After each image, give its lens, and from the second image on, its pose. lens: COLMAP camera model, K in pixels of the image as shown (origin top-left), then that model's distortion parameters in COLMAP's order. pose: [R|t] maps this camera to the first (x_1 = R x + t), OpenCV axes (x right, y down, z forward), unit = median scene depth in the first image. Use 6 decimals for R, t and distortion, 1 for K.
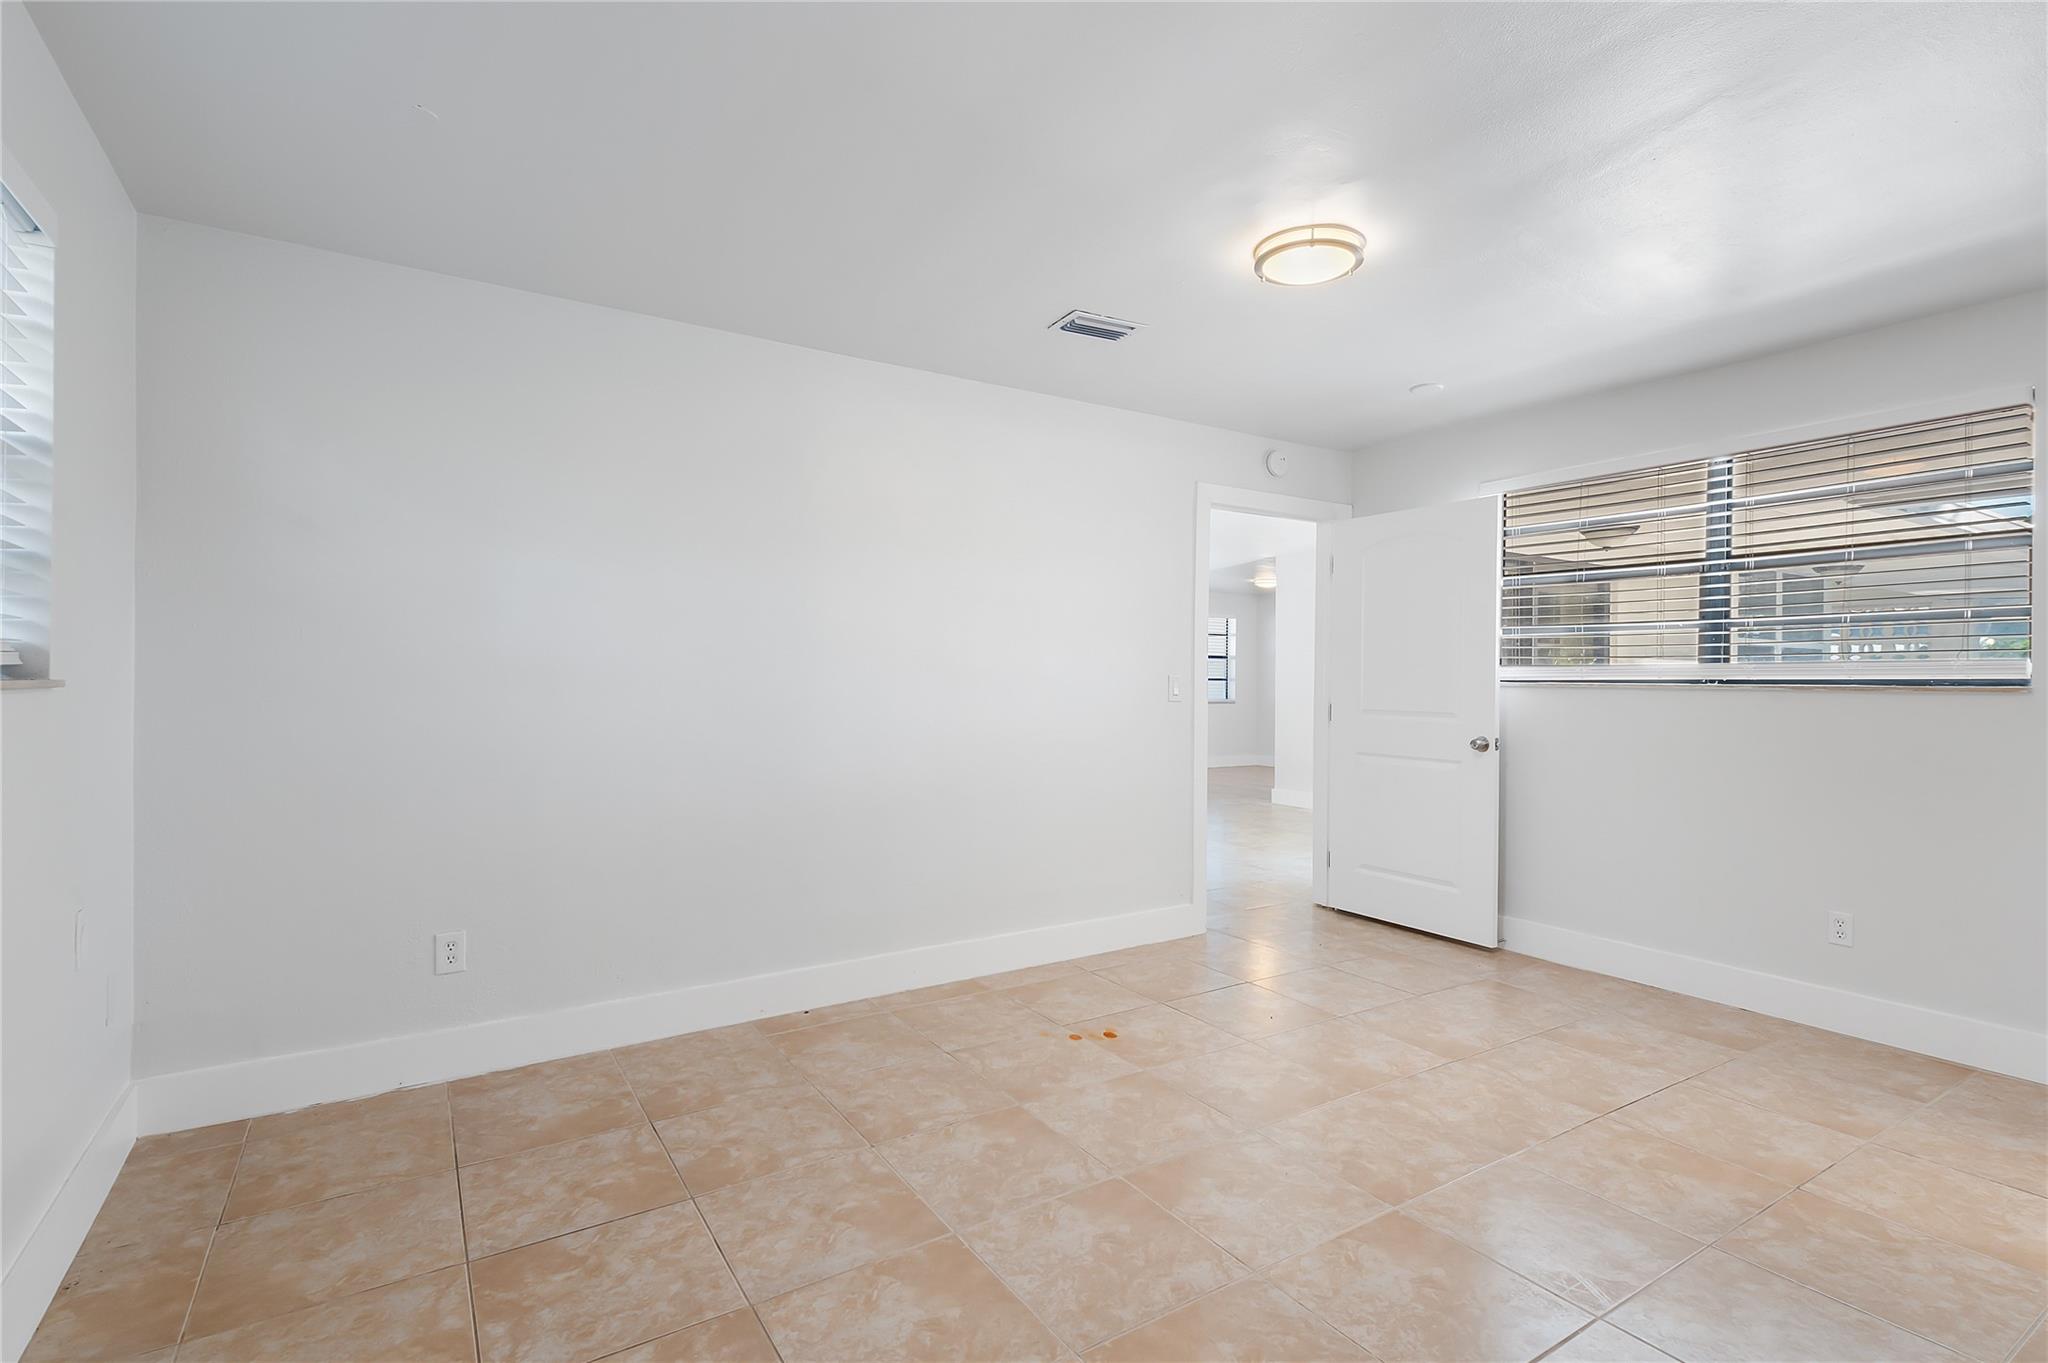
lens RADIAL K [[980.2, 0, 1029.7], [0, 980.2, 675.5], [0, 0, 1]] dist [0.010602, -0.001451]
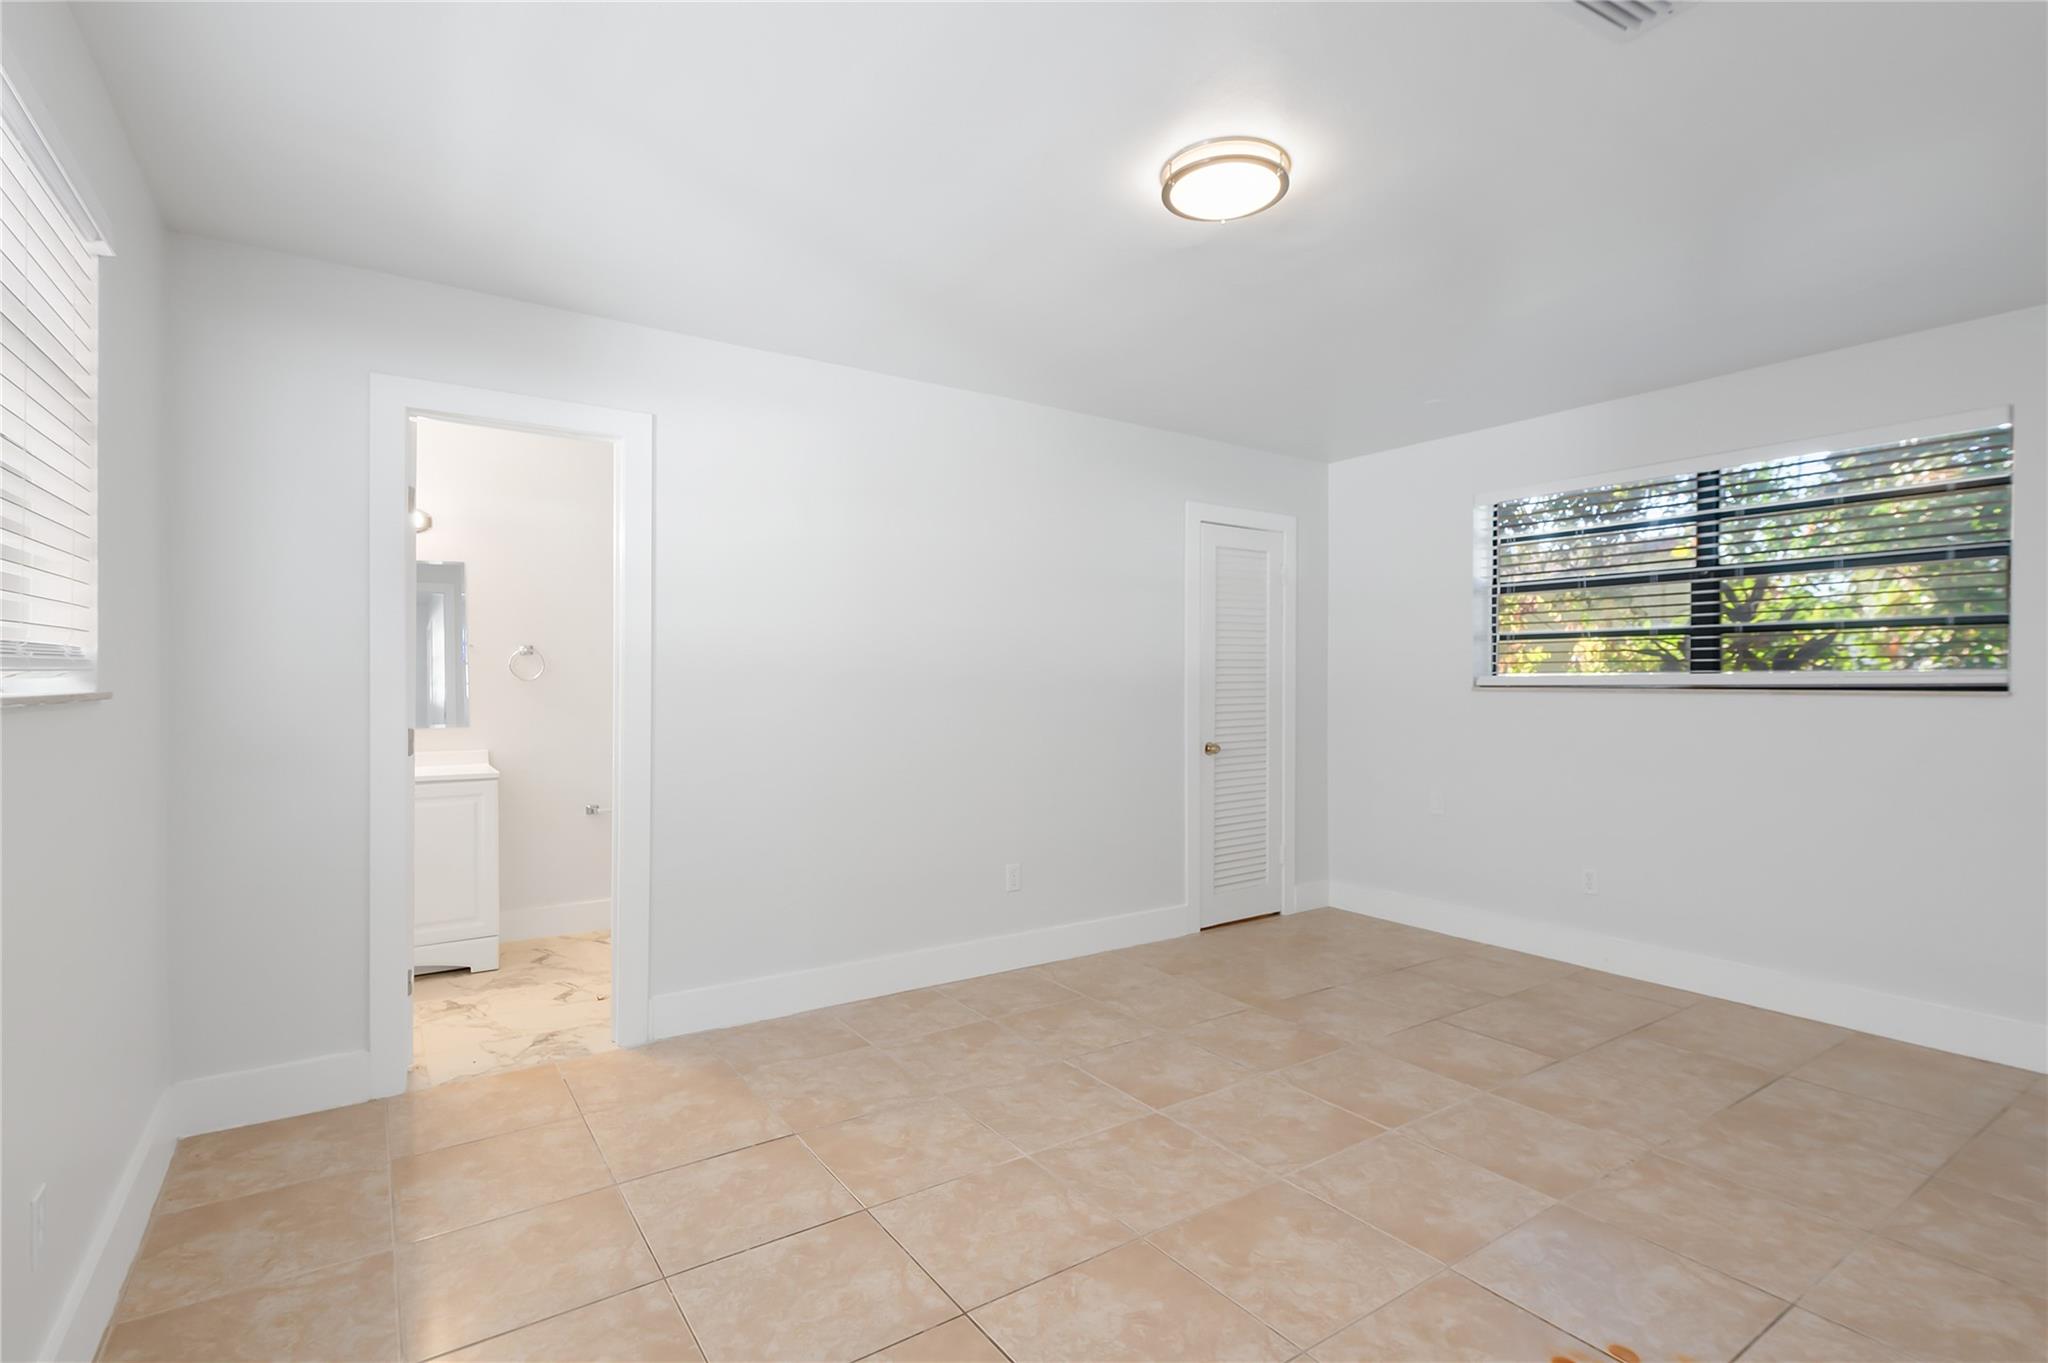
lens RADIAL K [[969.2, 0, 1024.0], [0, 969.2, 681.5], [0, 0, 1]] dist [-0.002087, -0.000837]
pose [[-0.999669, -0.006130, -0.024982, 0.506478], [-0.006124, 0.999981, -0.000320, -0.000107], [0.024983, -0.000167, -0.999688, 1.961888]]
